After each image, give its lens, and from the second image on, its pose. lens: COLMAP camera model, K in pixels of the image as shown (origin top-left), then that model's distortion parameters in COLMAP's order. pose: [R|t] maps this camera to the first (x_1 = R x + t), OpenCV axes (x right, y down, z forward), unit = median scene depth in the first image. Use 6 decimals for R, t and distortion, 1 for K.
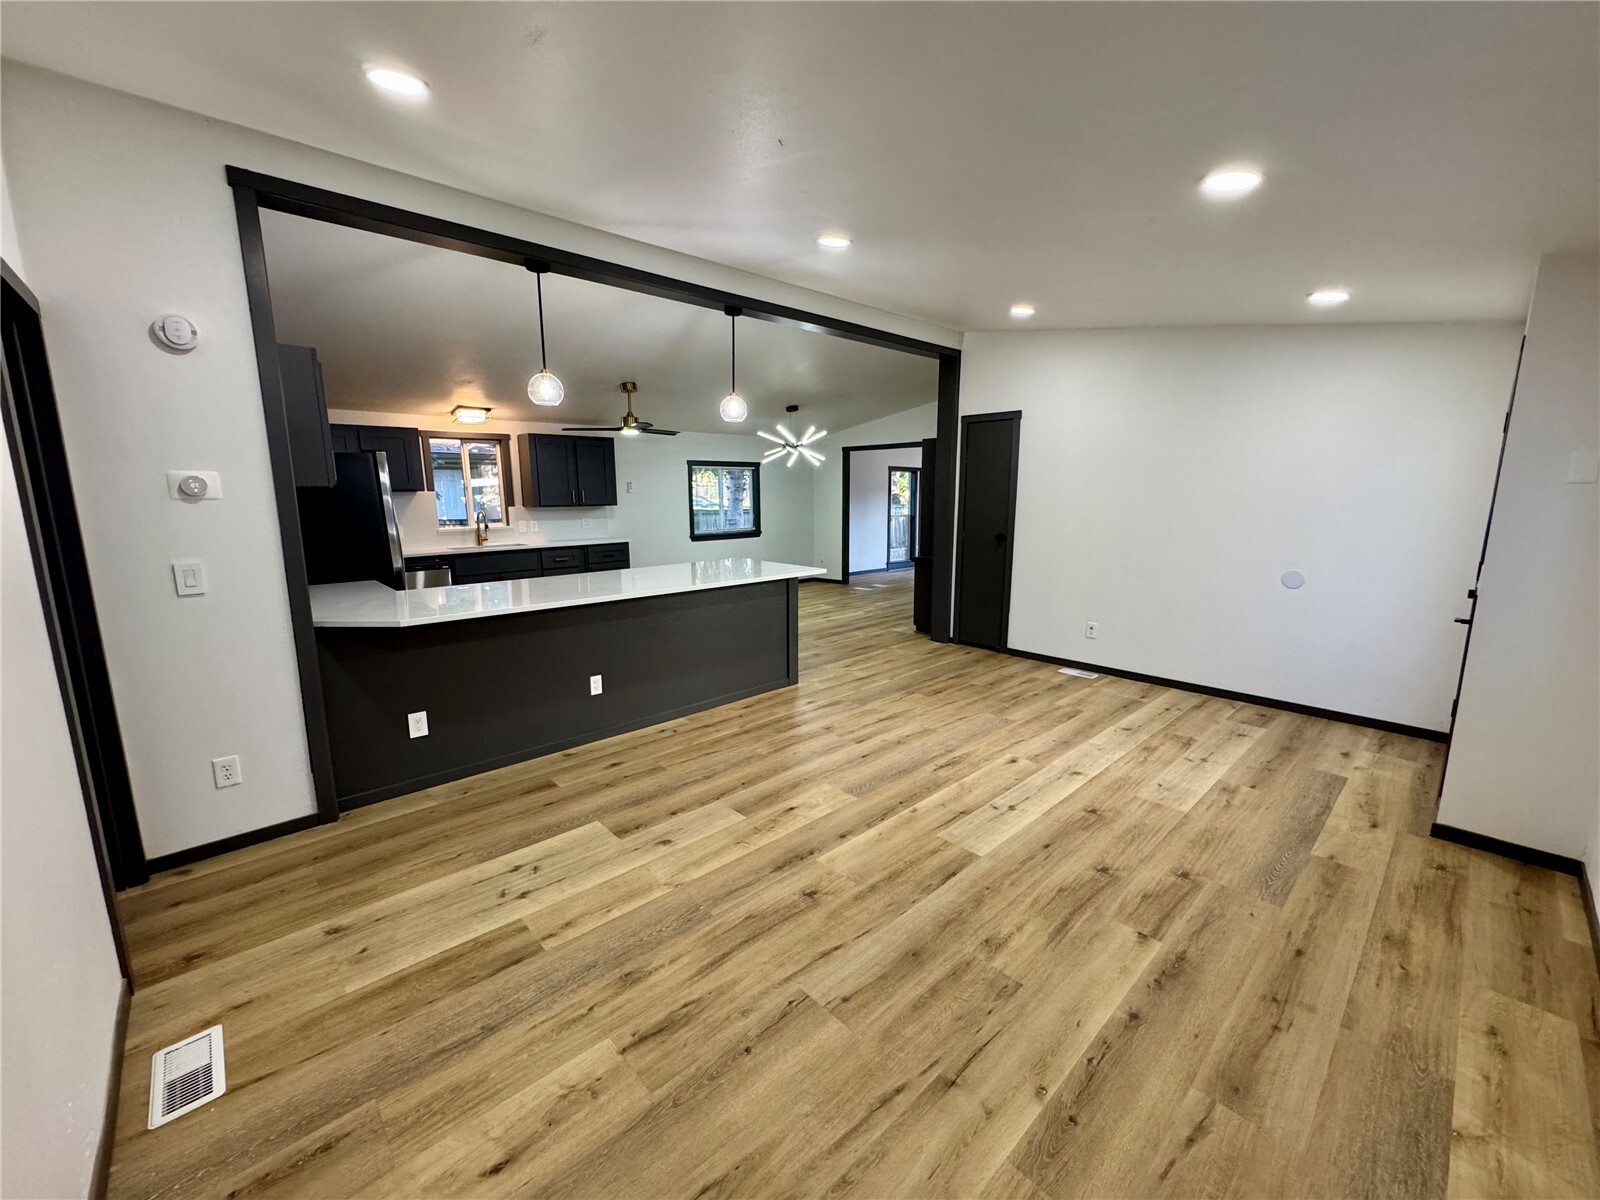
lens RADIAL K [[638.7, 0, 803.5], [0, 638.7, 582.4], [0, 0, 1]] dist [-0.001399, 0.000234]
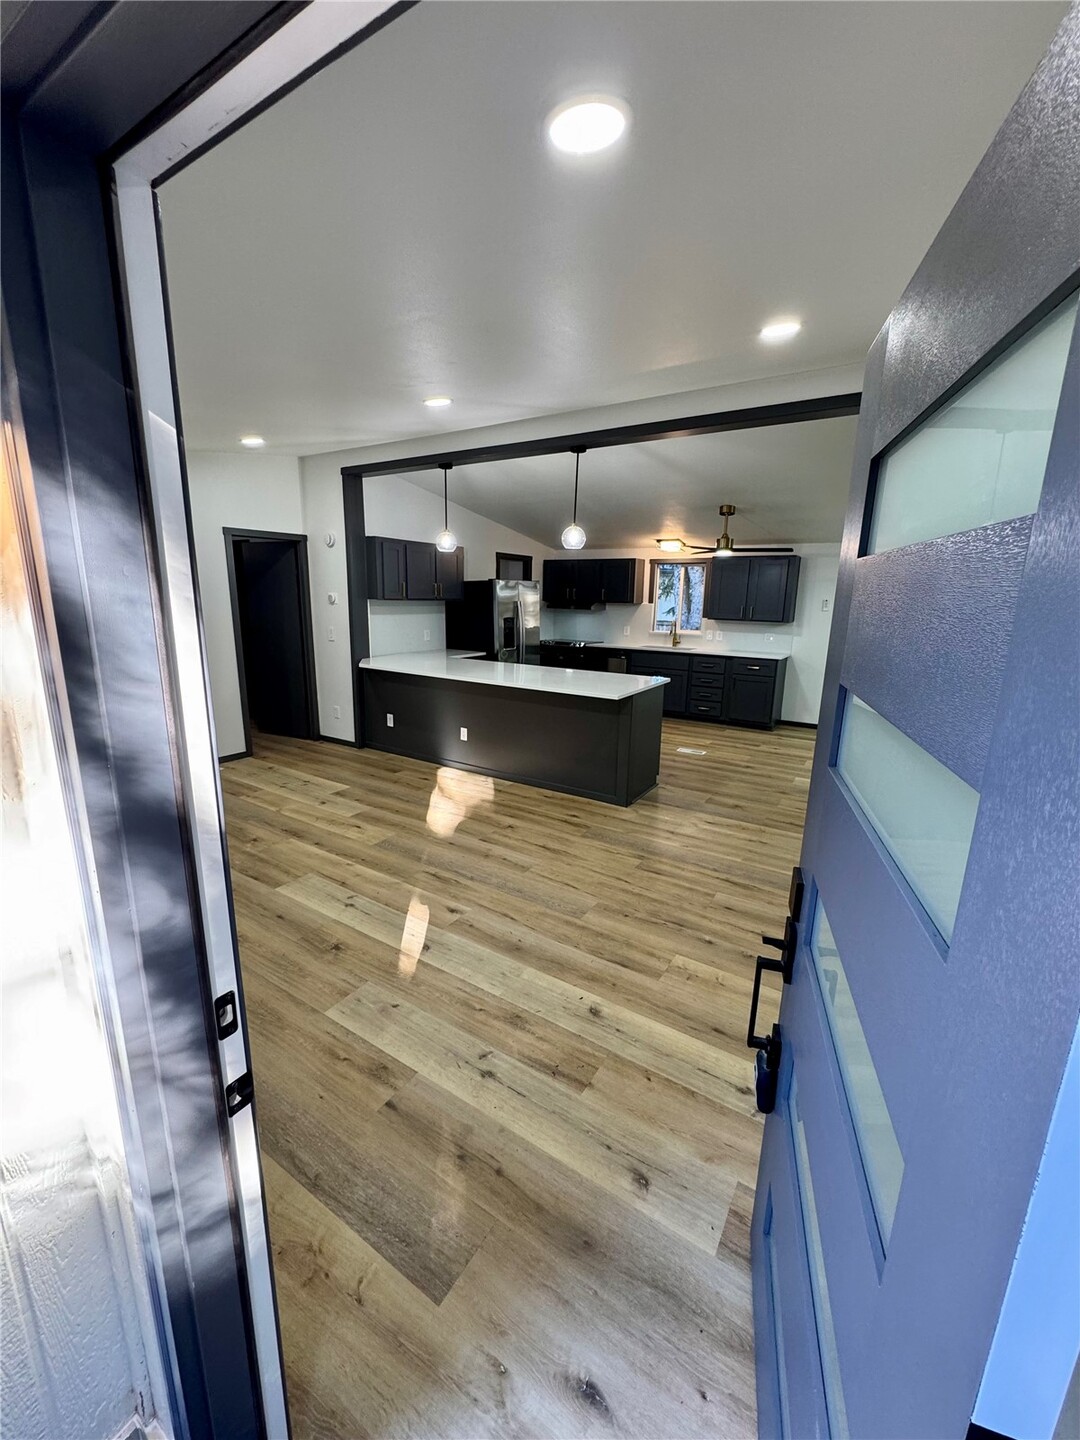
lens RADIAL K [[574.9, 0, 542.2], [0, 574.9, 711.4], [0, 0, 1]] dist [-0.001399, 0.000234]
pose [[0.253574, 0.206308, -0.945059, 0.785955], [-0.159709, 0.972512, 0.169448, -0.120400], [0.954040, 0.107966, 0.279553, 0.613966]]
